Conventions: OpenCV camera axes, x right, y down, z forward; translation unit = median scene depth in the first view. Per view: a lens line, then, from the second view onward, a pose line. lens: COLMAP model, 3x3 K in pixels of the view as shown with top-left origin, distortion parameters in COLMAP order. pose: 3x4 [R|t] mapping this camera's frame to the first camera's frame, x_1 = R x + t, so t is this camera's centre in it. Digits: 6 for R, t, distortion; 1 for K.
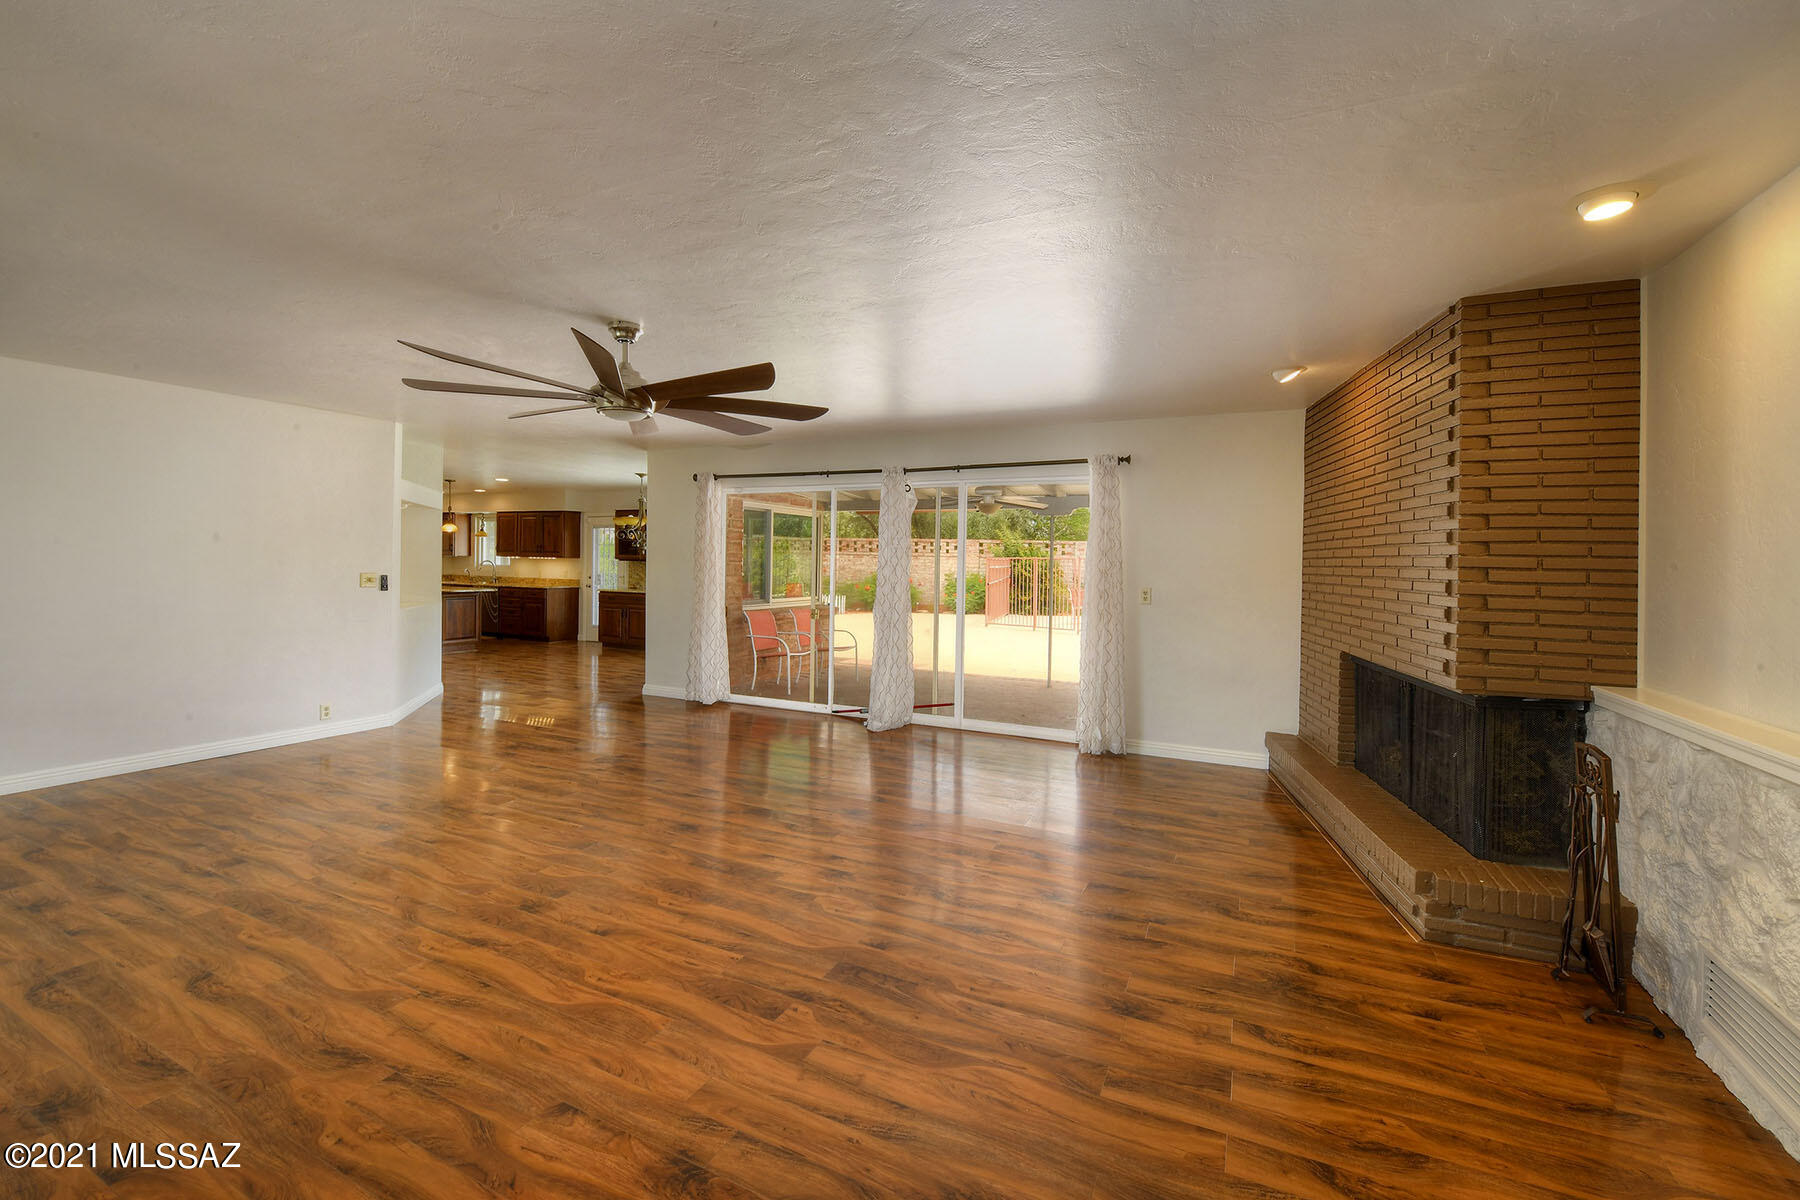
lens RADIAL K [[709.9, 0, 900.0], [0, 709.9, 600.0], [0, 0, 1]] dist [-0.017322, 0.000050]
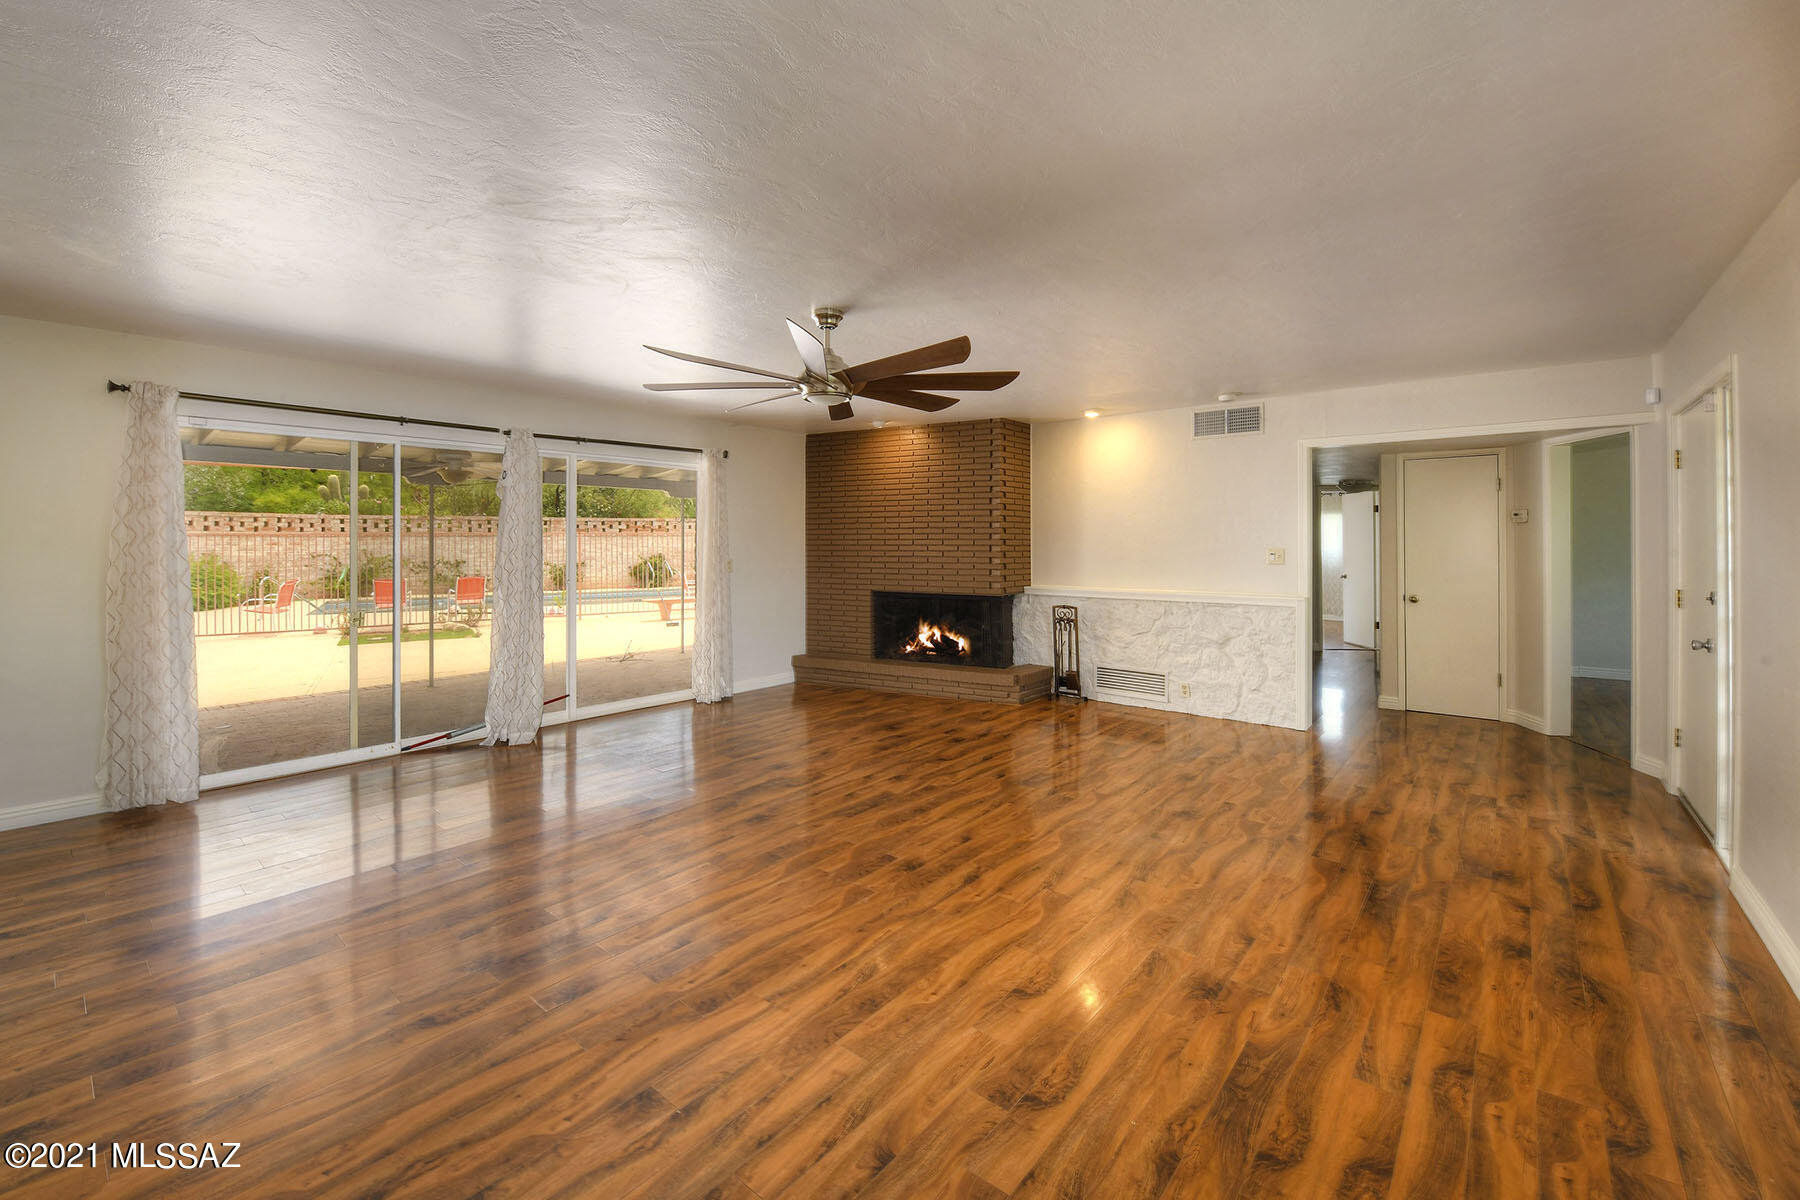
lens RADIAL K [[762.0, 0, 899.2], [0, 762.0, 571.5], [0, 0, 1]] dist [-0.022803, -0.000040]
pose [[0.248596, -0.049747, 0.967329, -1.647456], [0.059932, 0.997557, 0.035899, -0.048486], [-0.966751, 0.049049, 0.250970, 0.727109]]
